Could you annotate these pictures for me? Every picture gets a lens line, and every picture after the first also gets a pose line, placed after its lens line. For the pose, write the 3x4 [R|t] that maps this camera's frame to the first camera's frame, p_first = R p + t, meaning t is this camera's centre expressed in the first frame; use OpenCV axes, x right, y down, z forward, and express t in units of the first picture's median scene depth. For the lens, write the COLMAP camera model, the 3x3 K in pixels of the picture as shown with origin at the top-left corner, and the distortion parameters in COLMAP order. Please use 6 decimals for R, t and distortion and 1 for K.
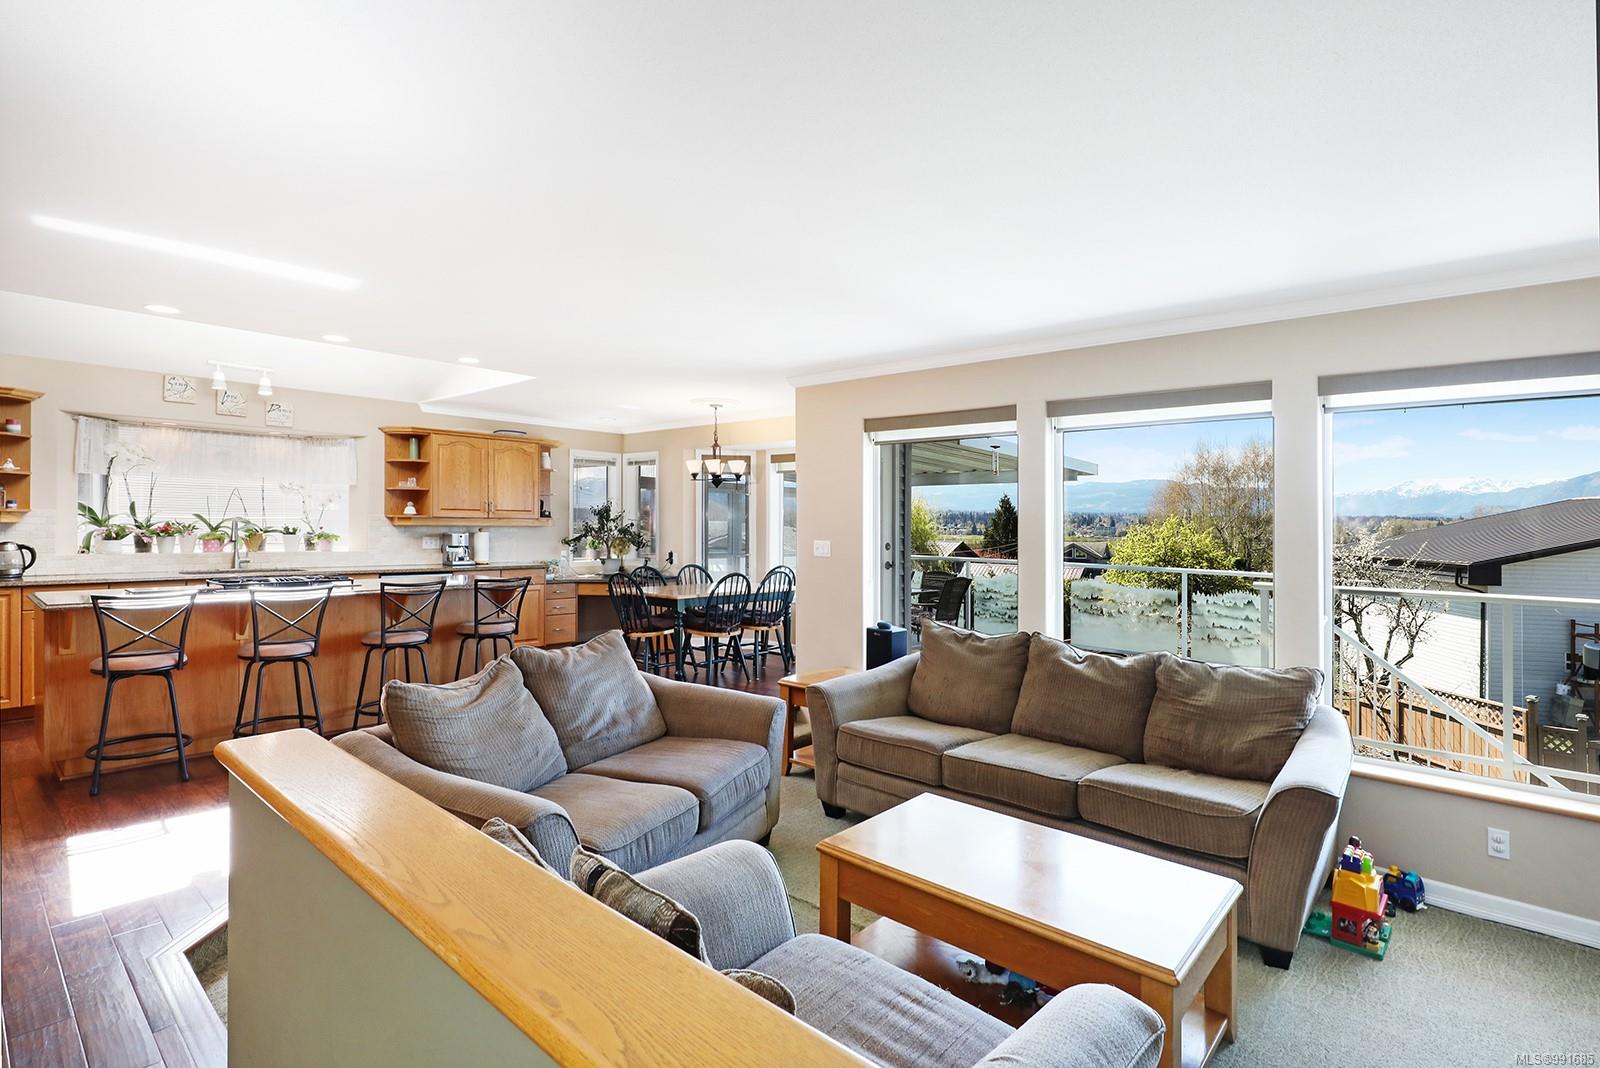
lens RADIAL K [[775.0, 0, 793.5], [0, 775.0, 528.5], [0, 0, 1]] dist [-0.000069, -0.000291]
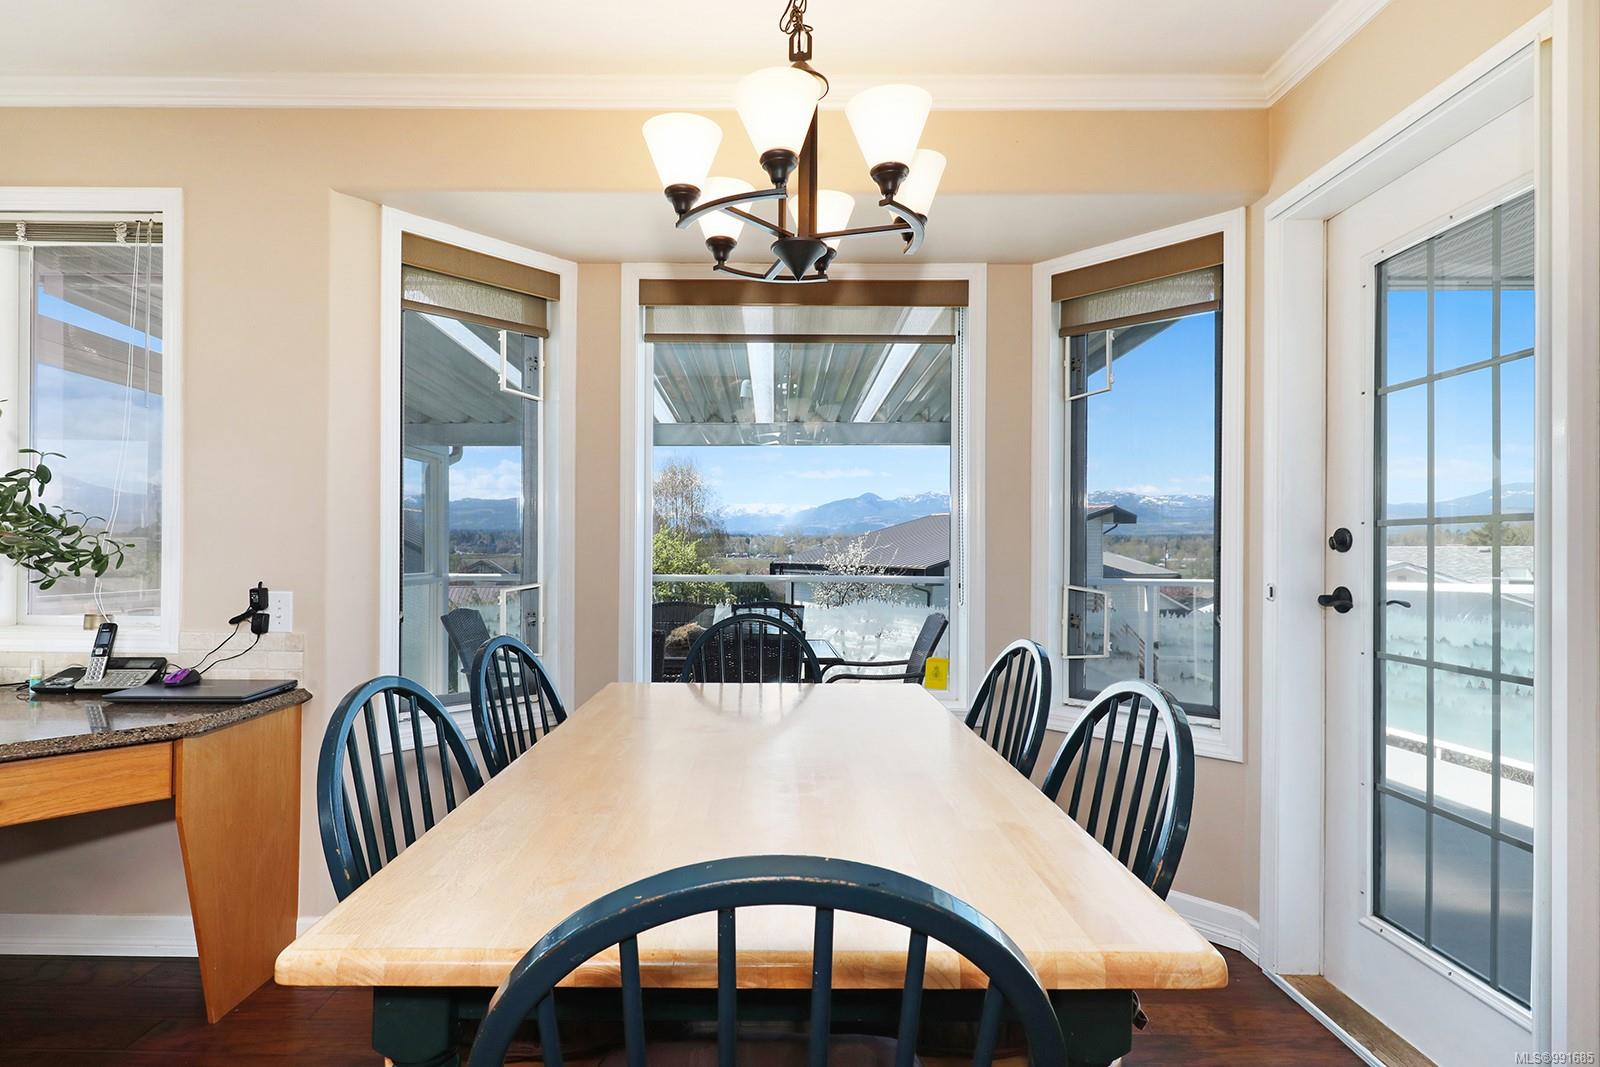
lens RADIAL K [[798.0, 0, 769.1], [0, 798.0, 539.5], [0, 0, 1]] dist [-0.005205, -0.001113]
pose [[0.748421, -0.000603, 0.663223, -0.252476], [0.005684, 0.999969, -0.005505, 0.020736], [-0.663199, 0.007890, 0.748401, 0.851104]]
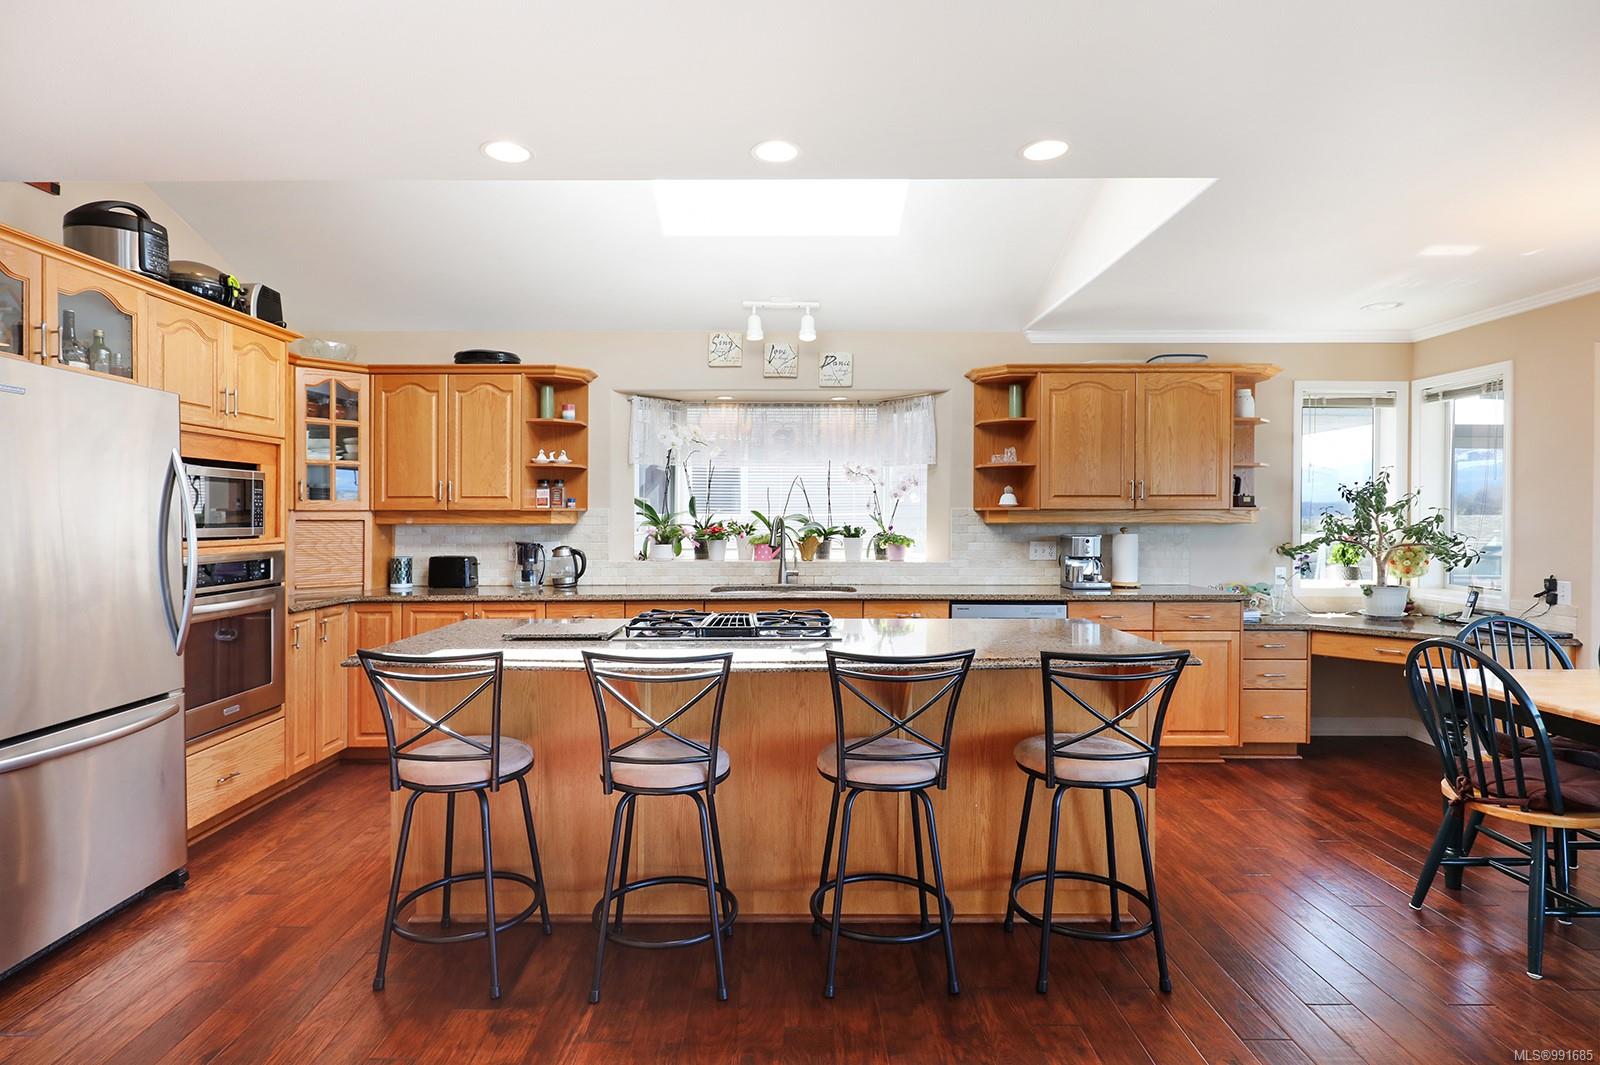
lens RADIAL K [[802.2, 0, 794.3], [0, 802.2, 538.9], [0, 0, 1]] dist [0.004658, 0.001128]
pose [[0.671580, 0.007830, -0.740891, -0.131011], [0.005349, 0.999867, 0.015415, -0.002433], [0.740913, -0.014316, 0.671449, 0.446328]]
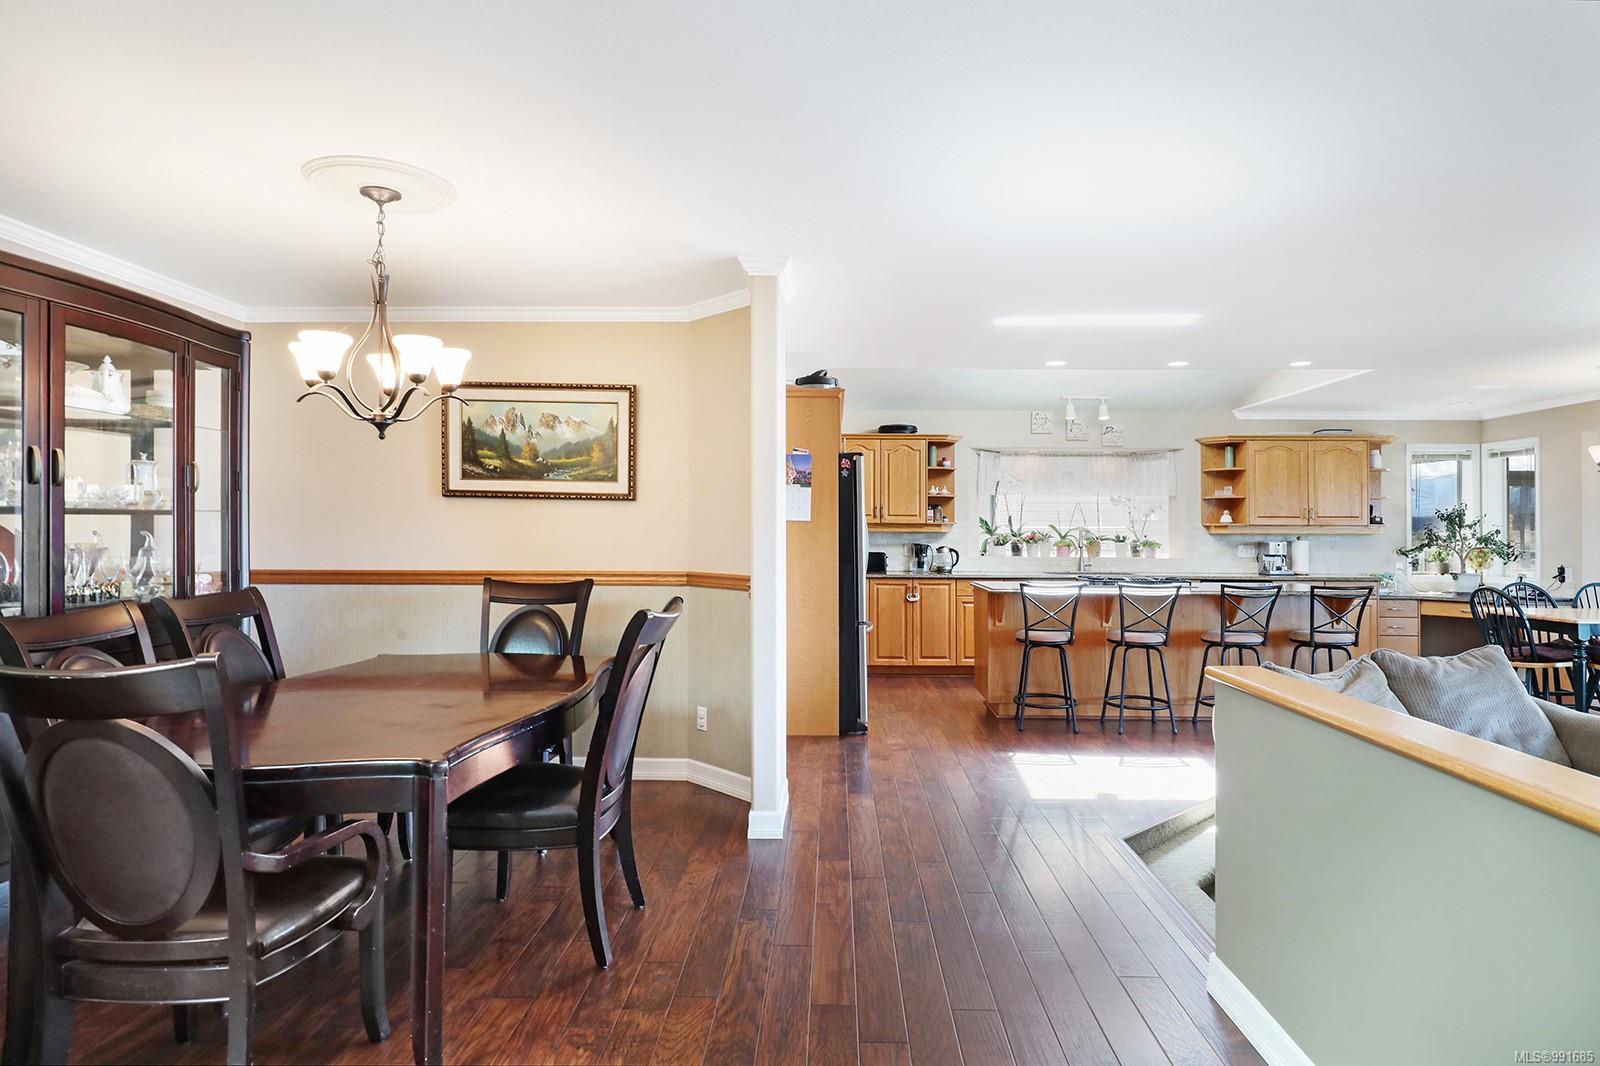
lens RADIAL K [[872.4, 0, 819.8], [0, 872.4, 529.7], [0, 0, 1]] dist [0.000849, -0.001476]
pose [[0.659511, -0.010222, -0.751626, 0.008603], [-0.000500, 0.999901, -0.014037, 0.007334], [0.751695, 0.009633, 0.659440, -0.148275]]
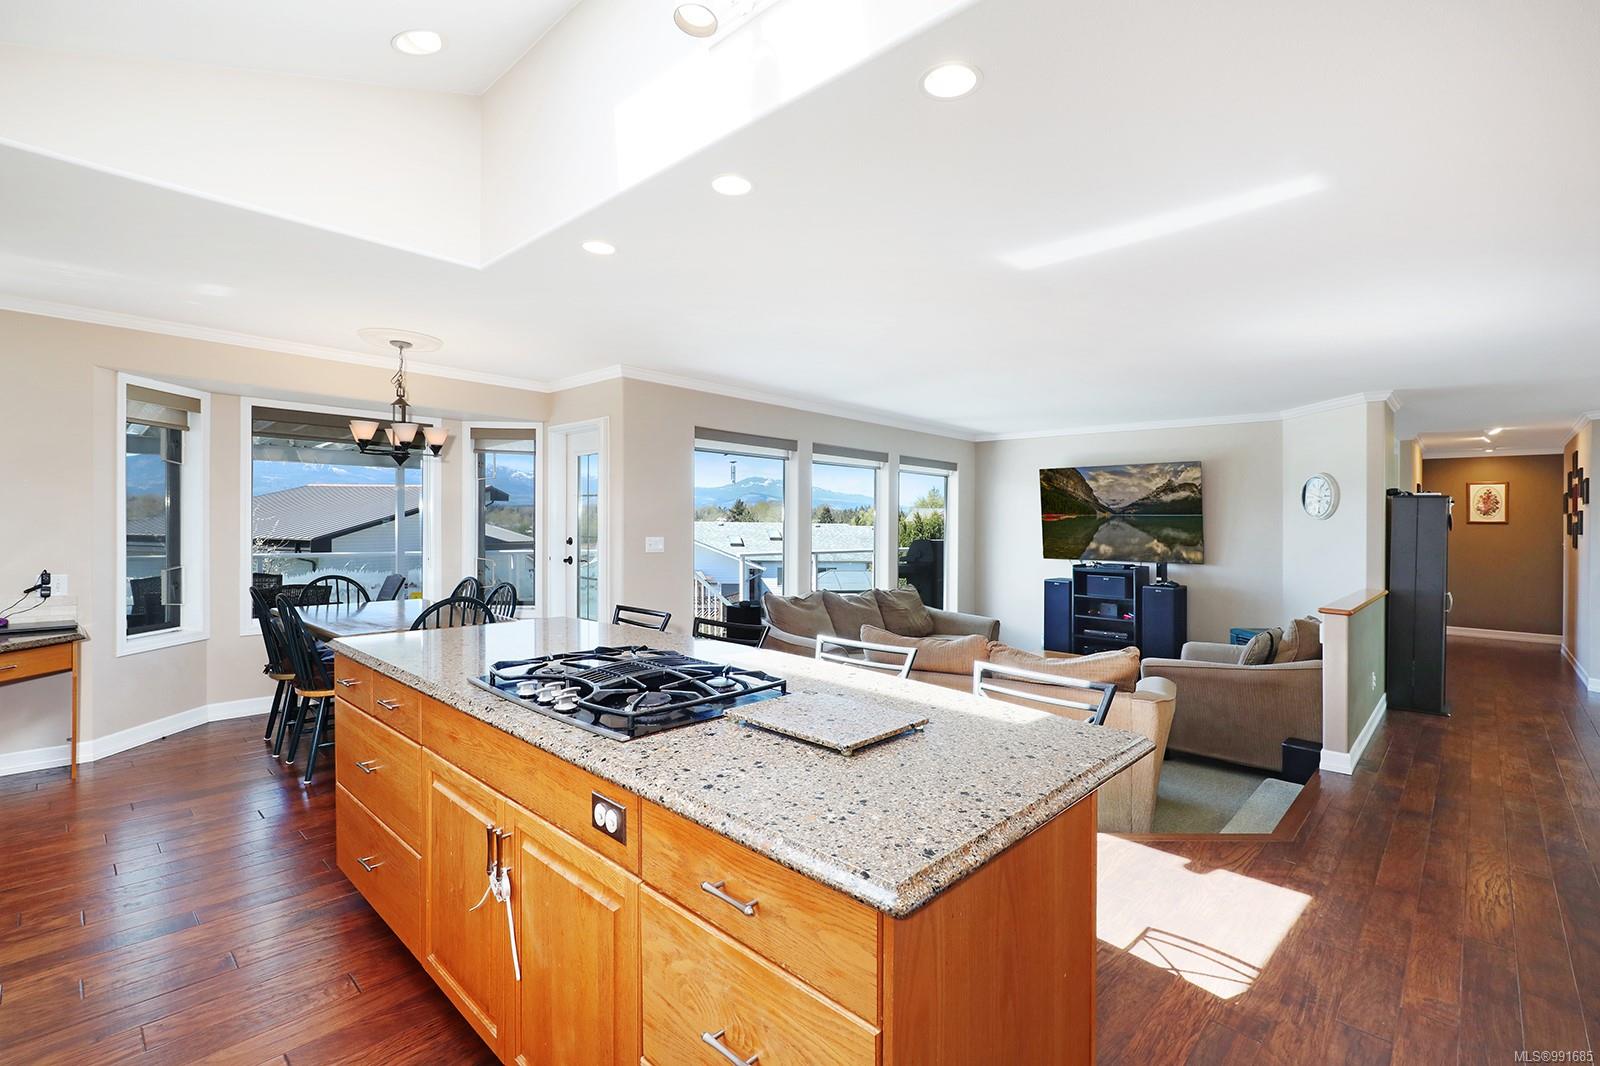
lens RADIAL K [[727.5, 0, 814.6], [0, 727.5, 523.6], [0, 0, 1]] dist [-0.001892, 0.000108]
pose [[0.016487, -0.013424, 0.999774, -0.735714], [-0.011247, 0.999844, 0.013610, -0.014348], [-0.999801, -0.011468, 0.016334, 0.632552]]
